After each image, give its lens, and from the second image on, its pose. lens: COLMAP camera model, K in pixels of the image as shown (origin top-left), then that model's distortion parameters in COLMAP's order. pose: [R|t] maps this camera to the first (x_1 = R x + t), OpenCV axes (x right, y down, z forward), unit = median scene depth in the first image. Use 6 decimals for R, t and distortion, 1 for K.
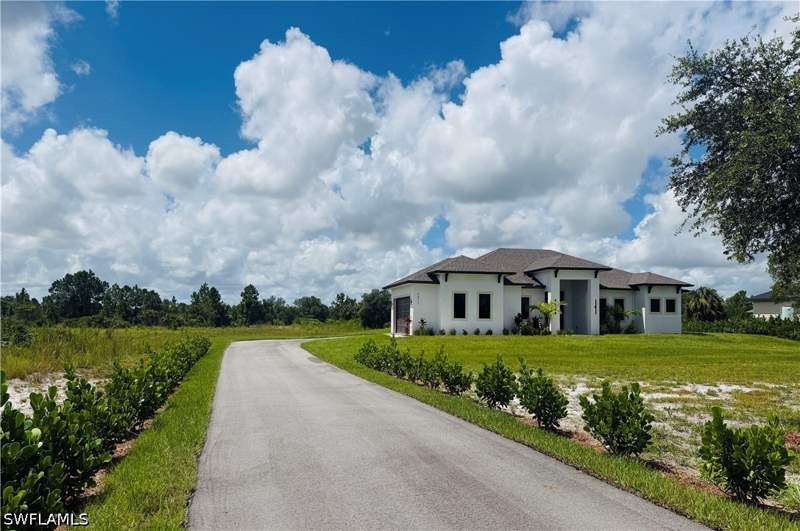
lens RADIAL K [[533.8, 0, 400.0], [0, 533.8, 265.5], [0, 0, 1]] dist [0.006702, 0.001656]
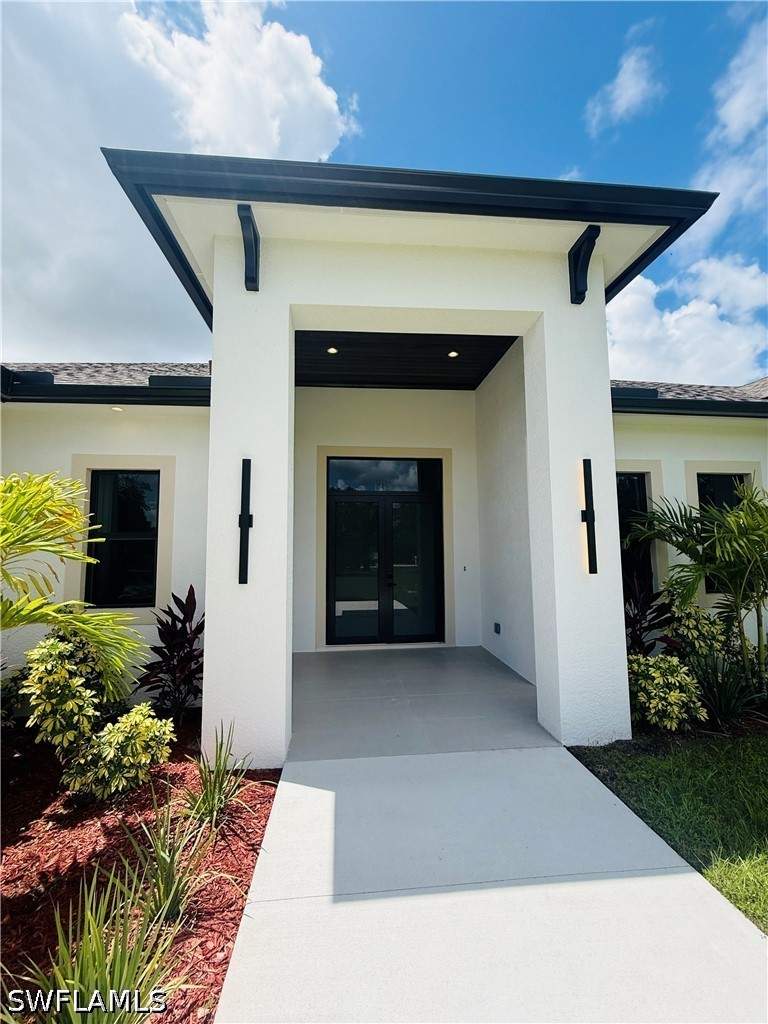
lens RADIAL K [[422.0, 0, 384.0], [0, 422.0, 512.0], [0, 0, 1]] dist [0.015776, 0.000373]
pose [[0.997394, -0.033126, -0.064086, 0.321957], [0.033401, 0.999437, 0.003233, 0.073943], [0.063943, -0.005365, 0.997939, 0.890973]]
